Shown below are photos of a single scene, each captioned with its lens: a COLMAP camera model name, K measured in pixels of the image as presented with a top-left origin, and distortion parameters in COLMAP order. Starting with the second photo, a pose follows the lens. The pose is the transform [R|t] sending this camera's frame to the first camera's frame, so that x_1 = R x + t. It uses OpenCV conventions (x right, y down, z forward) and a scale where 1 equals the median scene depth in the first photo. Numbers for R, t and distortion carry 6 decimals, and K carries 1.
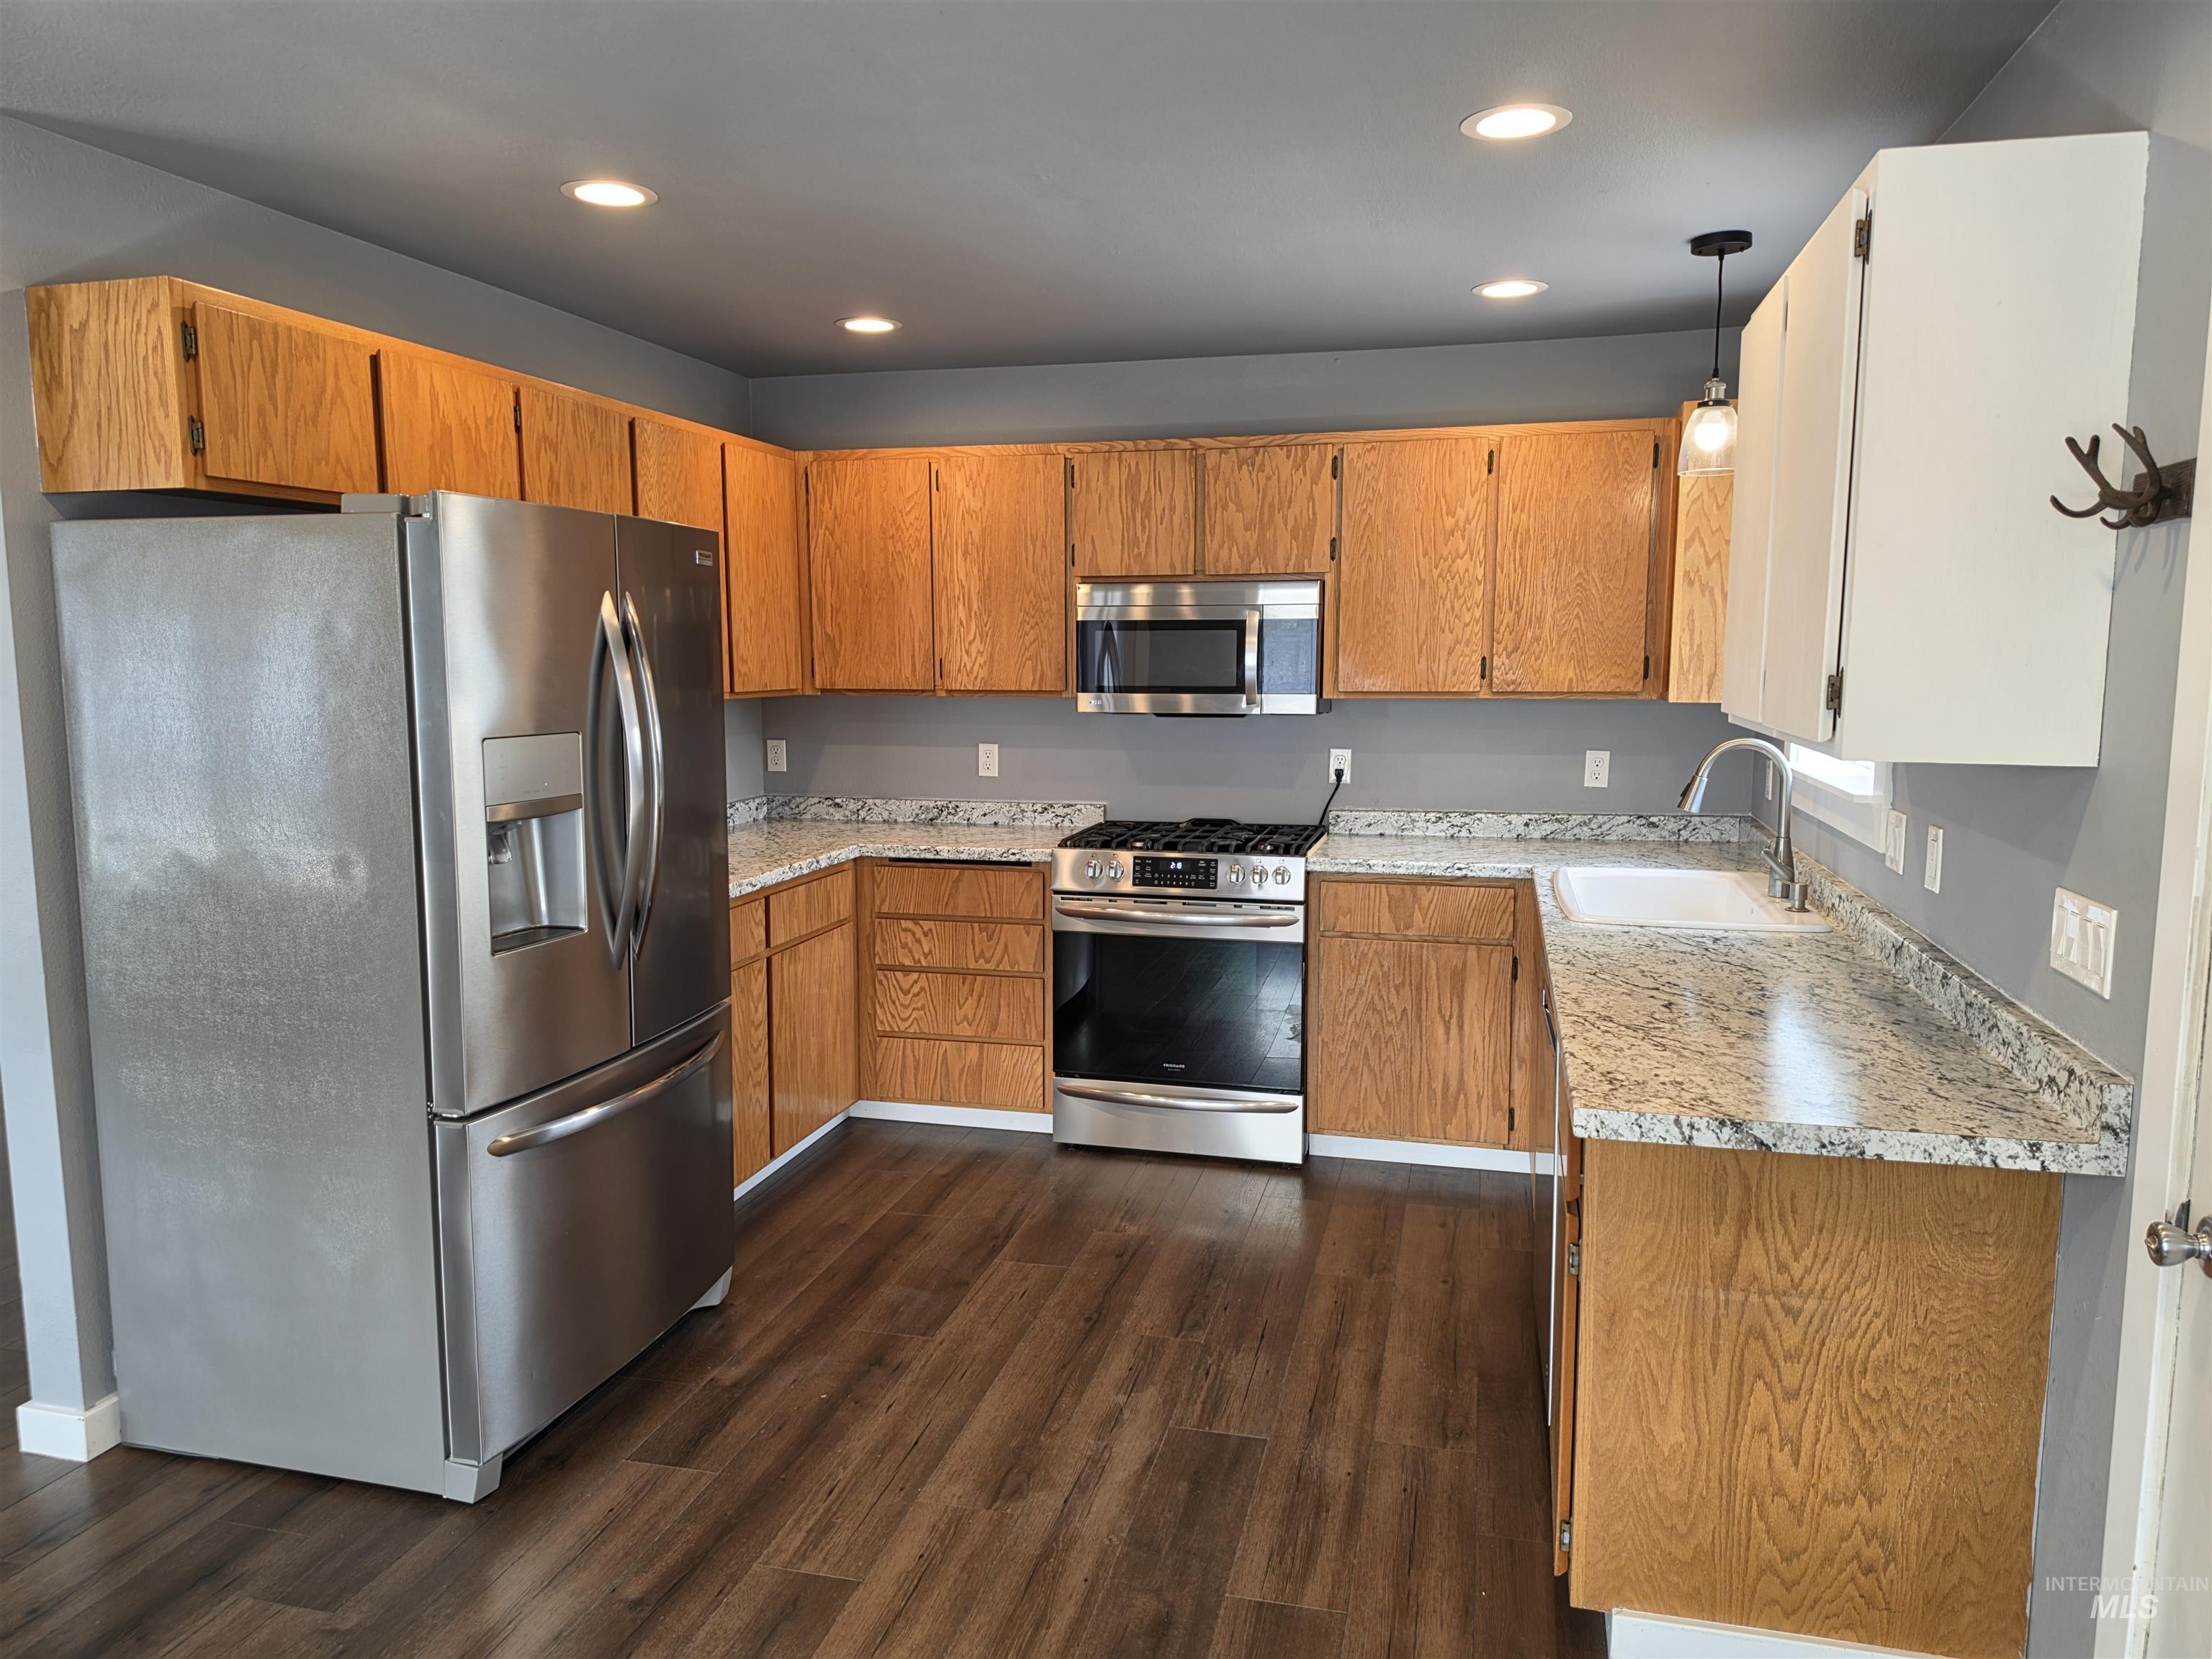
lens RADIAL K [[1523.1, 0, 1100.1], [0, 1523.1, 834.0], [0, 0, 1]] dist [0.105085, -0.143692]
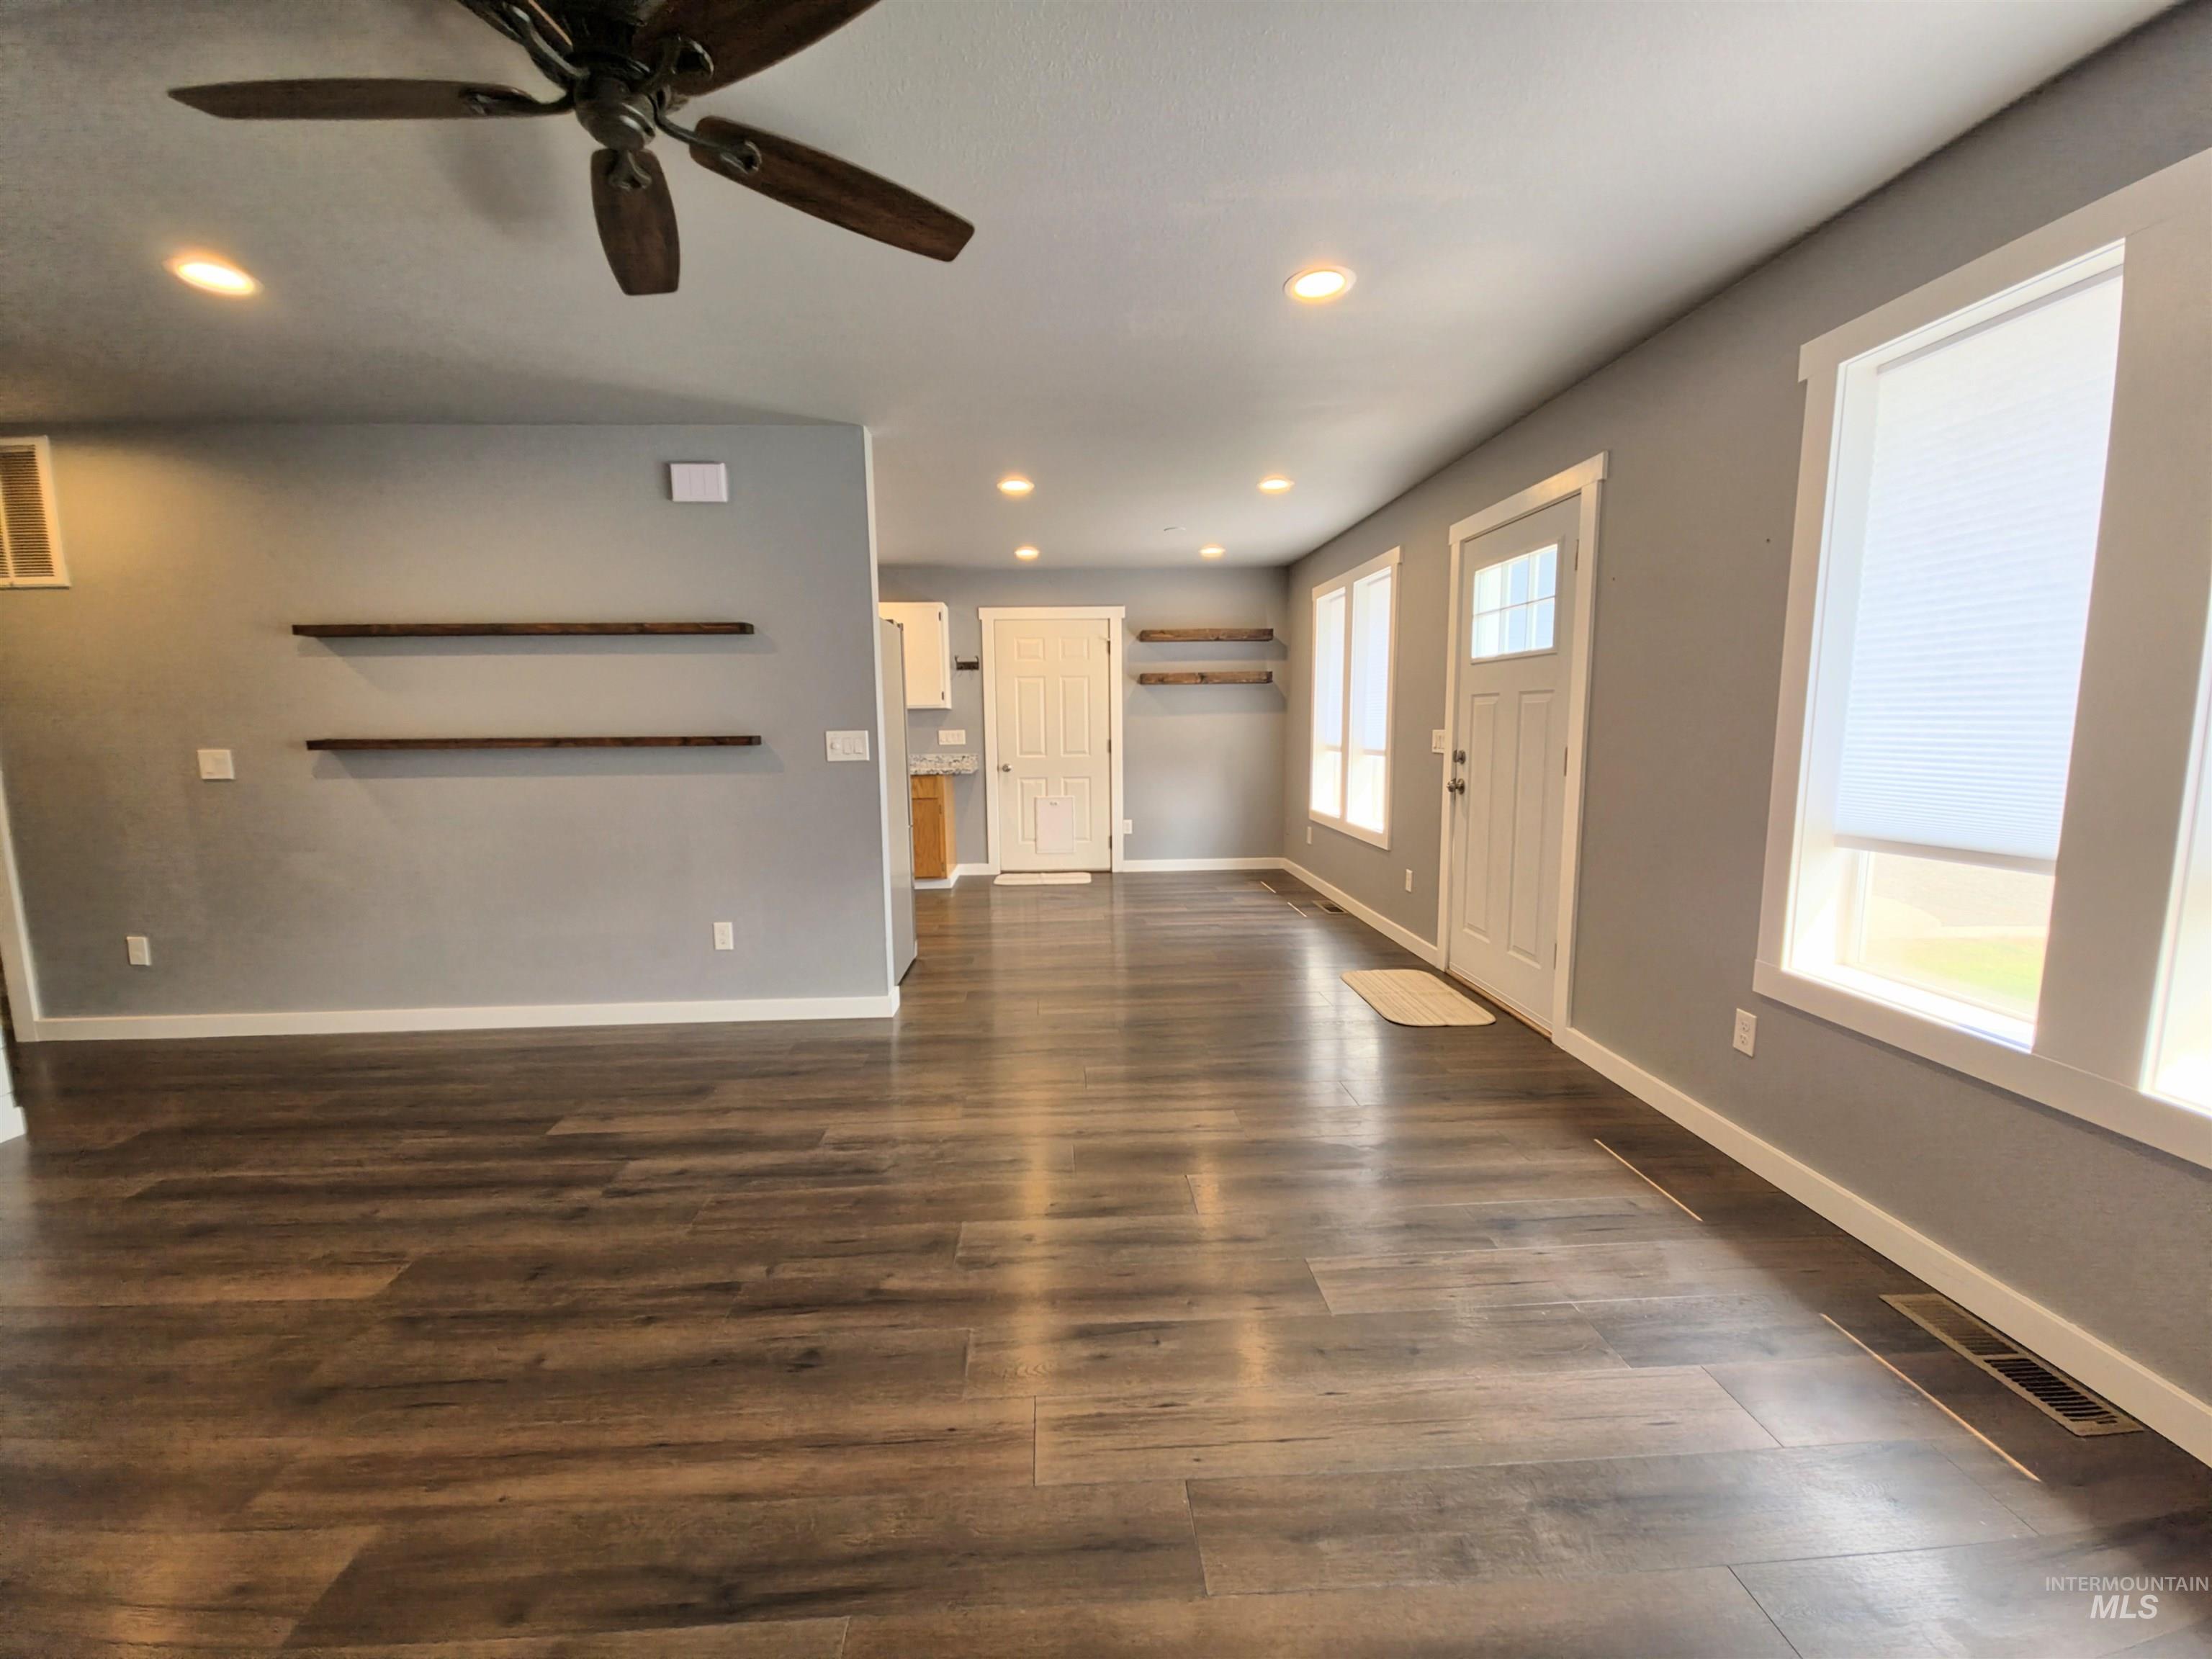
lens RADIAL K [[873.1, 0, 1090.0], [0, 873.1, 832.3], [0, 0, 1]] dist [0.015107, -0.007802]
pose [[-0.292318, -0.117859, 0.949031, -1.585061], [0.132555, 0.977804, 0.162261, -0.029097], [-0.947090, 0.173230, -0.270207, 0.826443]]
